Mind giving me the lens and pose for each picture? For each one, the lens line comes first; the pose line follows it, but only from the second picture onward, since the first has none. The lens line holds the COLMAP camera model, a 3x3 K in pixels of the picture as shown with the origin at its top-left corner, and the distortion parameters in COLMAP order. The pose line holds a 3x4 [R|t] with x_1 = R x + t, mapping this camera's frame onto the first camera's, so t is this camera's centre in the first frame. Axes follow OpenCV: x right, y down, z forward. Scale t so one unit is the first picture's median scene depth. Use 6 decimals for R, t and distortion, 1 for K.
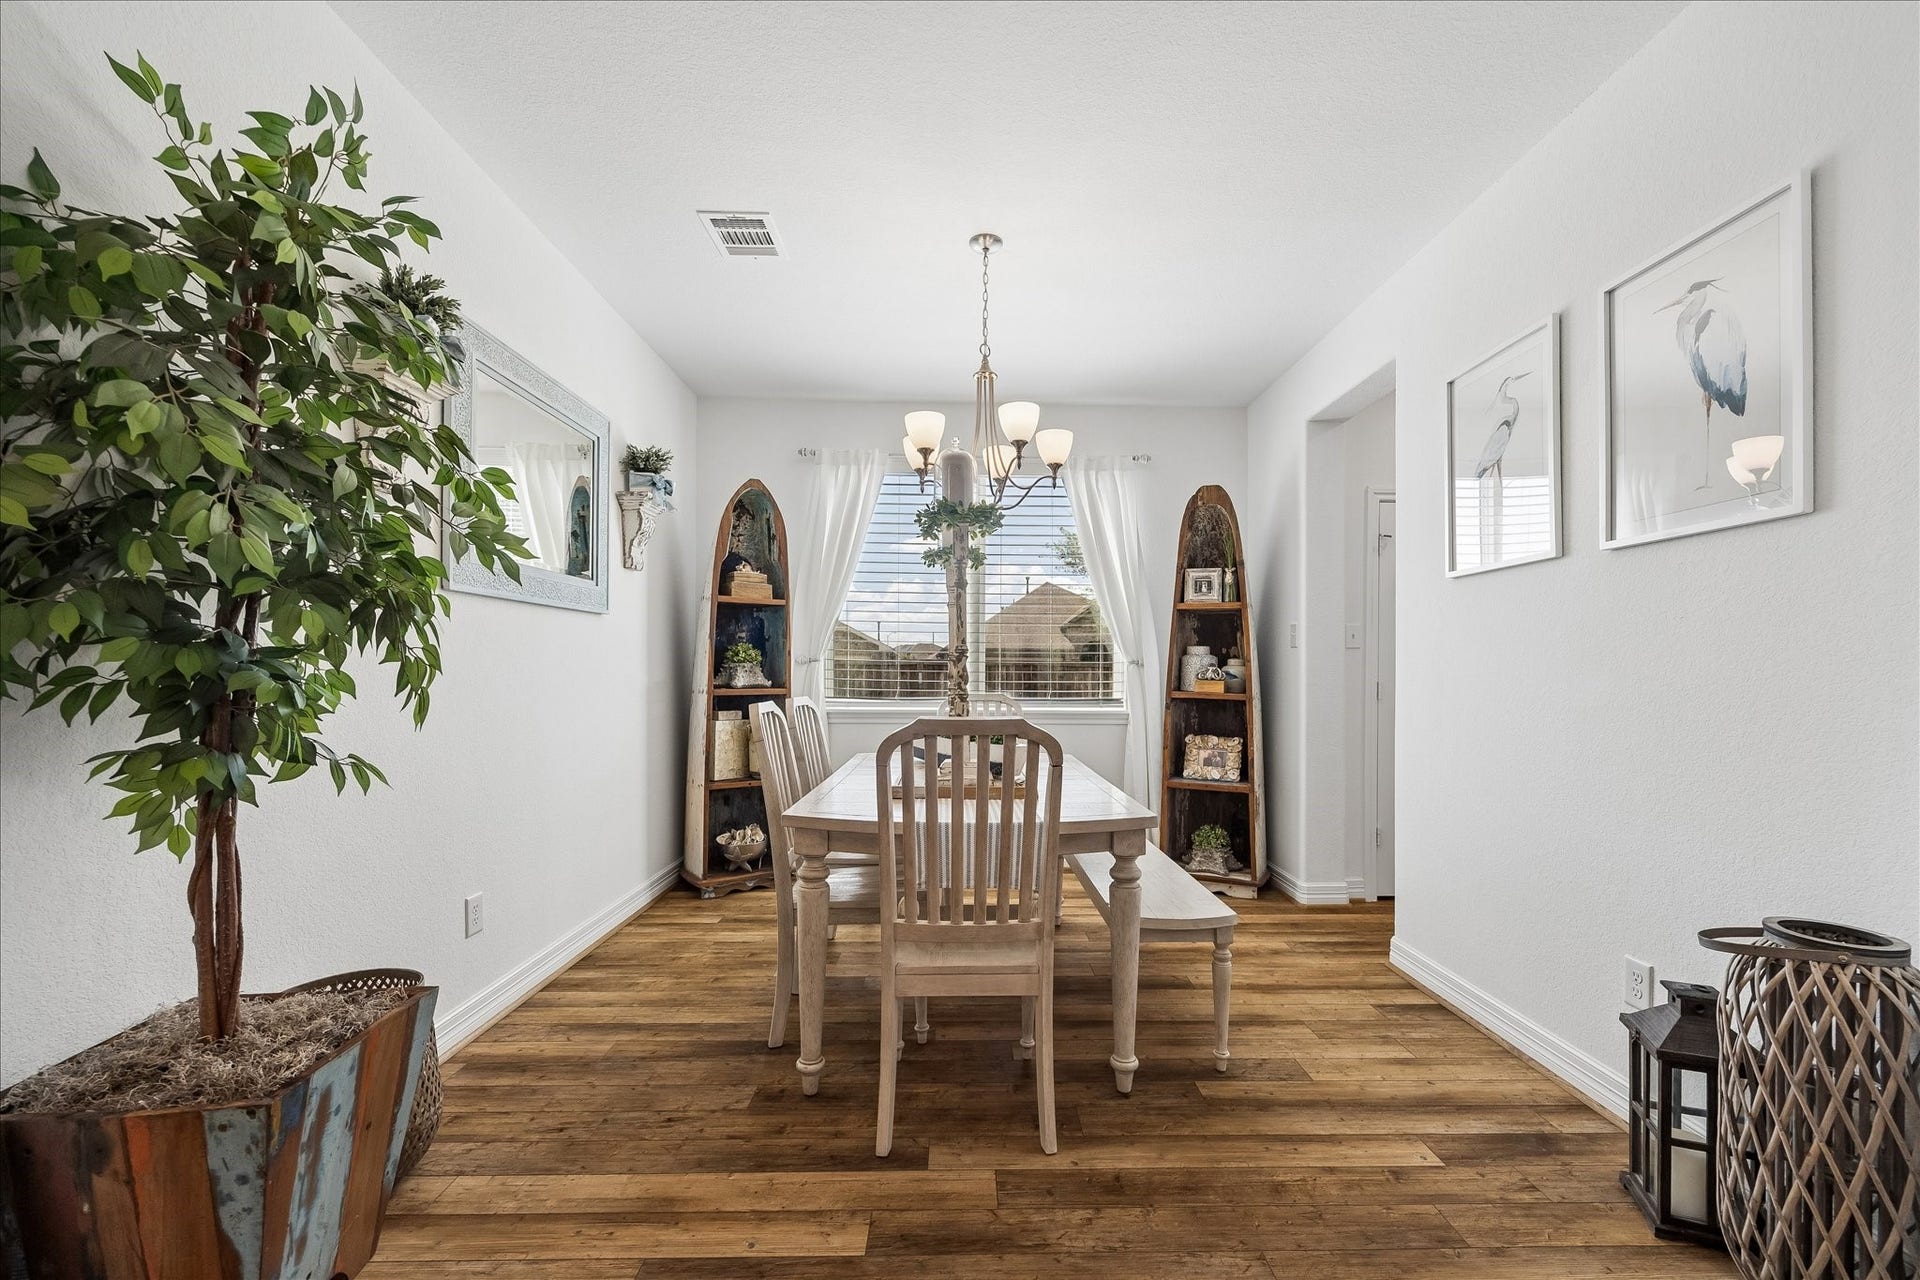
lens RADIAL K [[733.4, 0, 965.1], [0, 733.4, 653.4], [0, 0, 1]] dist [0.010113, 0.000161]
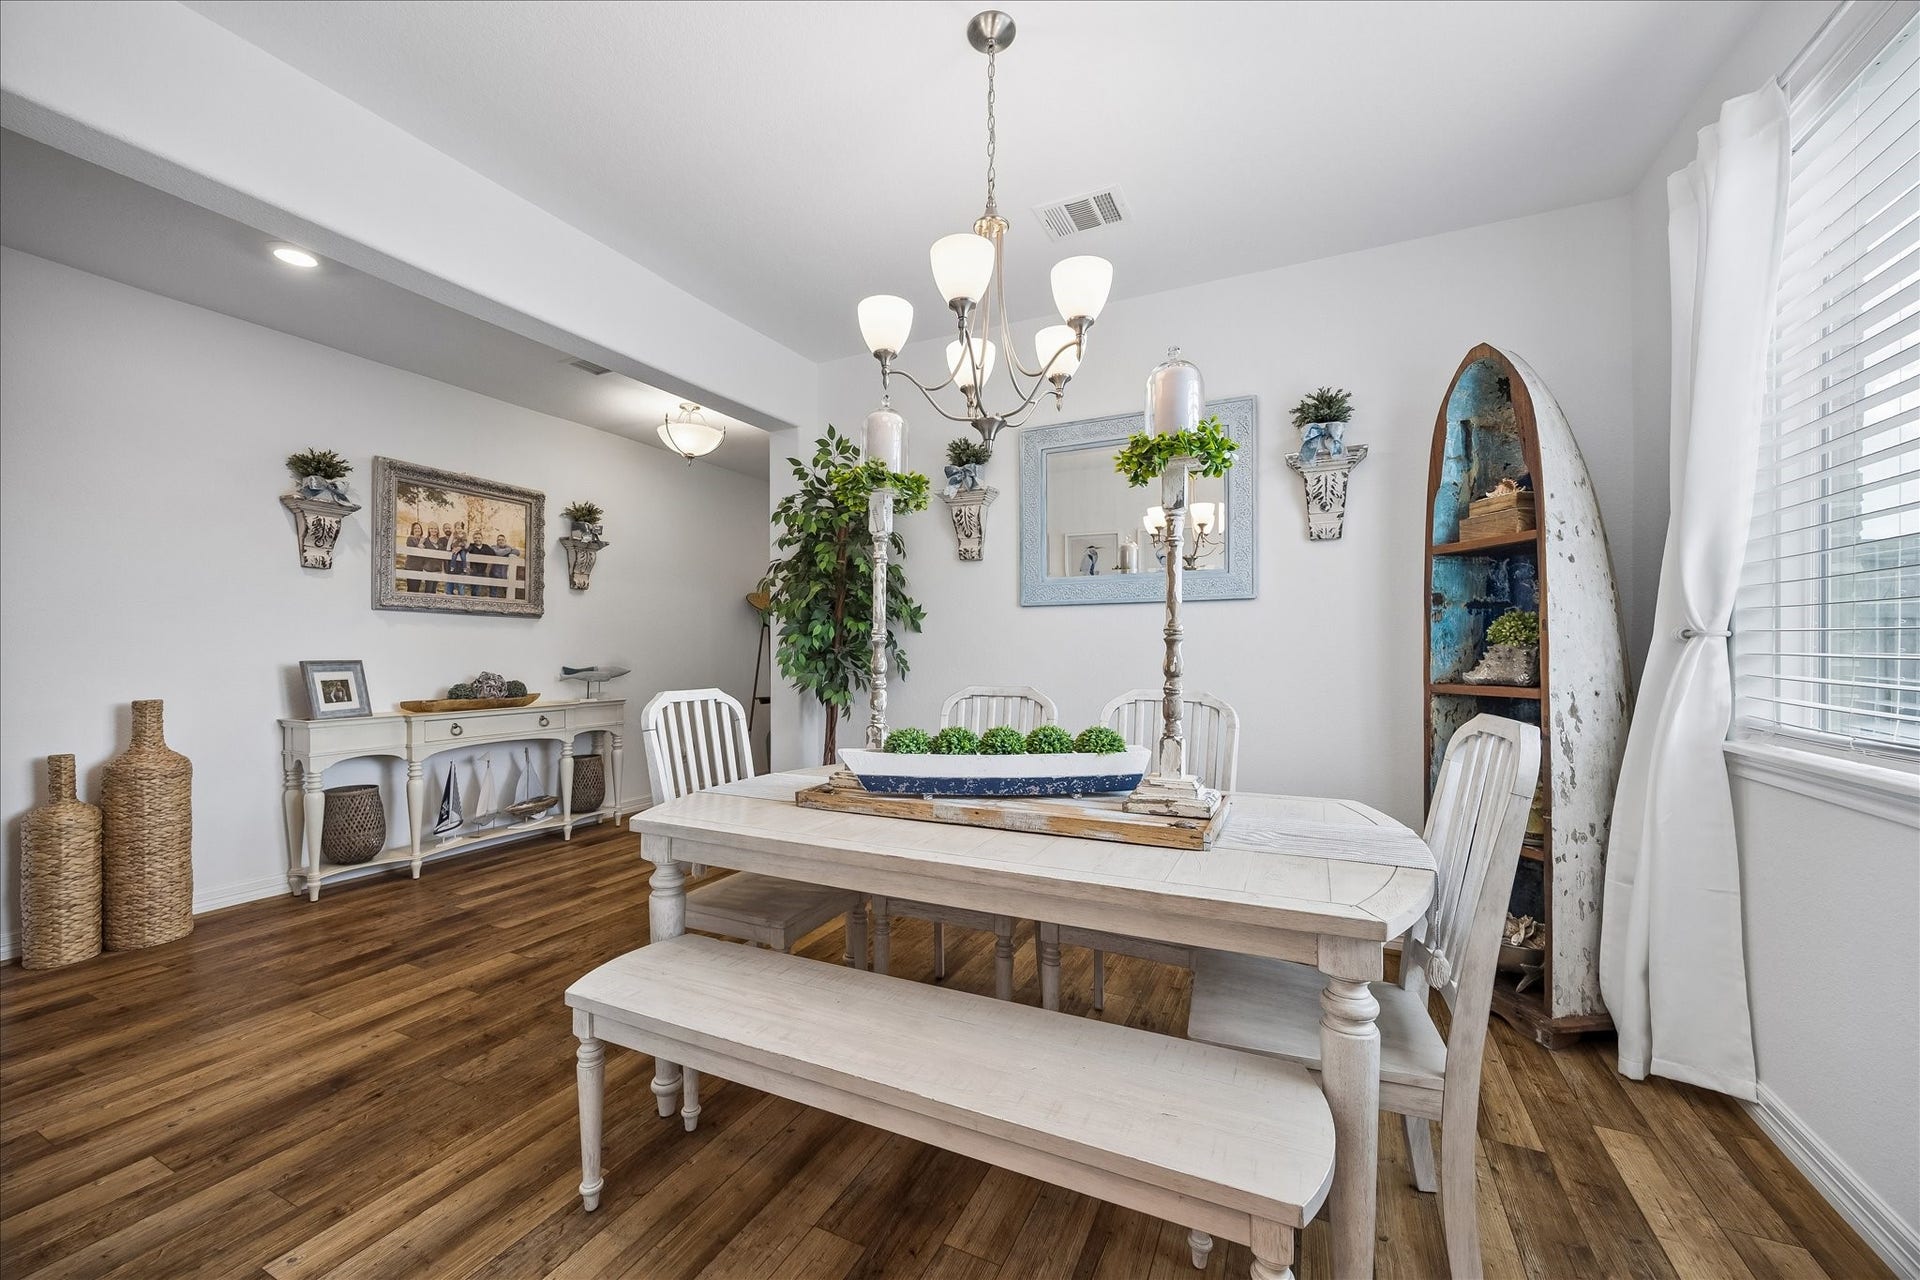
lens RADIAL K [[733.4, 0, 965.1], [0, 733.4, 653.4], [0, 0, 1]] dist [0.010113, 0.000161]
pose [[-0.406274, -0.001081, -0.913751, 1.044737], [0.025154, 0.999607, -0.012366, 0.039401], [0.913405, -0.028008, -0.406087, 1.985476]]
